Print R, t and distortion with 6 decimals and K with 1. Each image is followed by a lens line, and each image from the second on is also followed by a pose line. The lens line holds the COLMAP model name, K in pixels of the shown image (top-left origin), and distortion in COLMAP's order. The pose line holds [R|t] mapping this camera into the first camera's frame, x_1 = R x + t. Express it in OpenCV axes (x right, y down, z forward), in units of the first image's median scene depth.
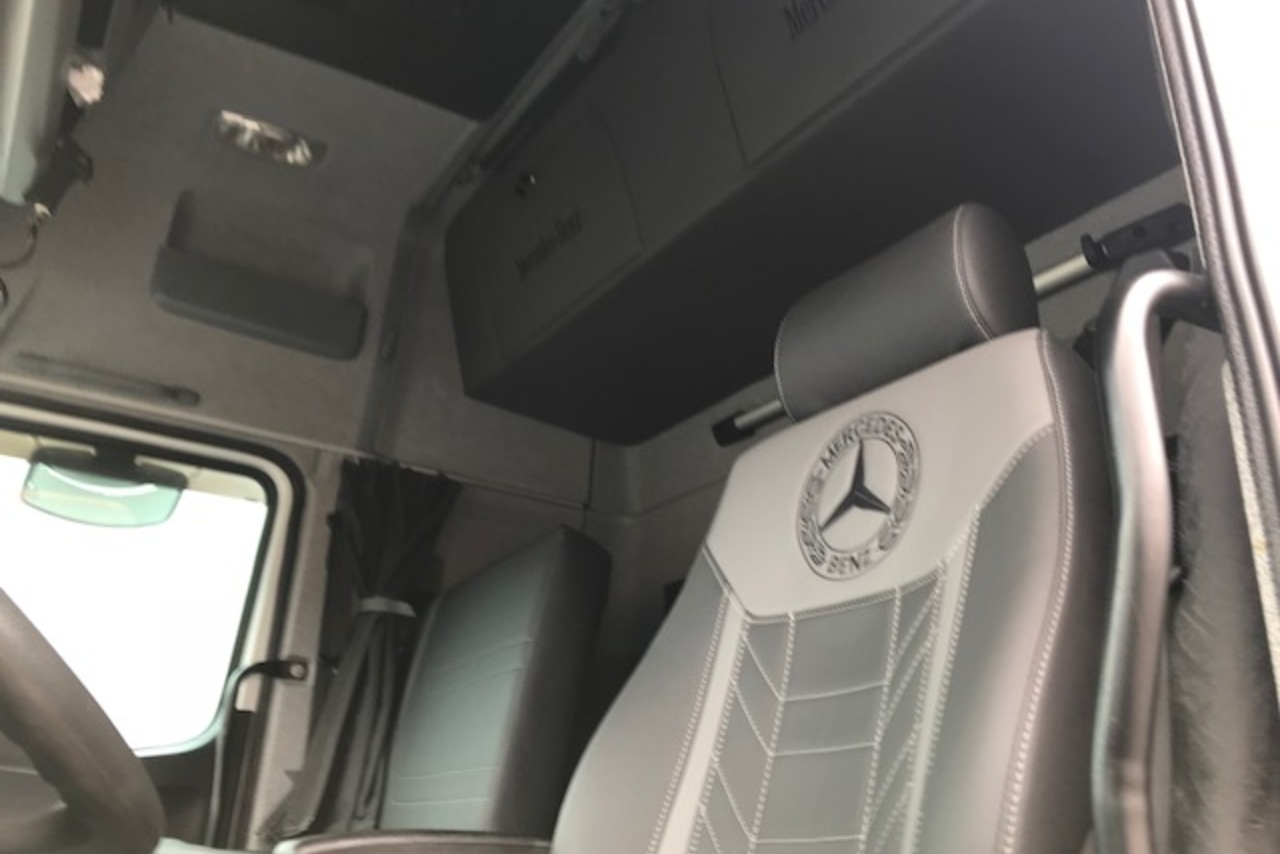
lens RADIAL K [[1041.4, 0, 588.6], [0, 1041.4, 425.2], [0, 0, 1]] dist [0.055452, -0.001947]
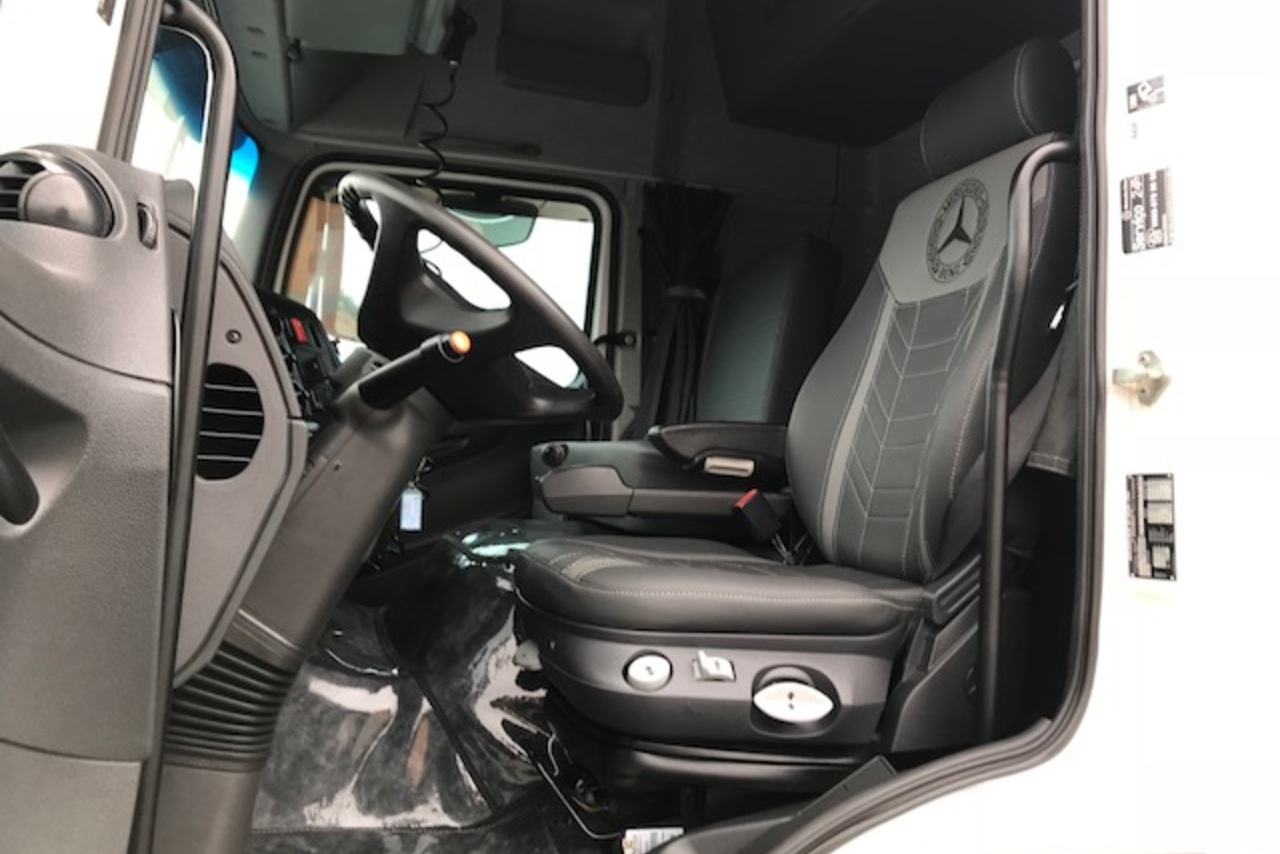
lens RADIAL K [[1190.0, 0, 640.0], [0, 1190.0, 427.0], [0, 0, 1]] dist [-0.003393, -0.000677]
pose [[0.975313, -0.027063, -0.219161, 0.151933], [0.094553, 0.948061, 0.303710, -0.243121], [0.199559, -0.316935, 0.927215, -0.906994]]
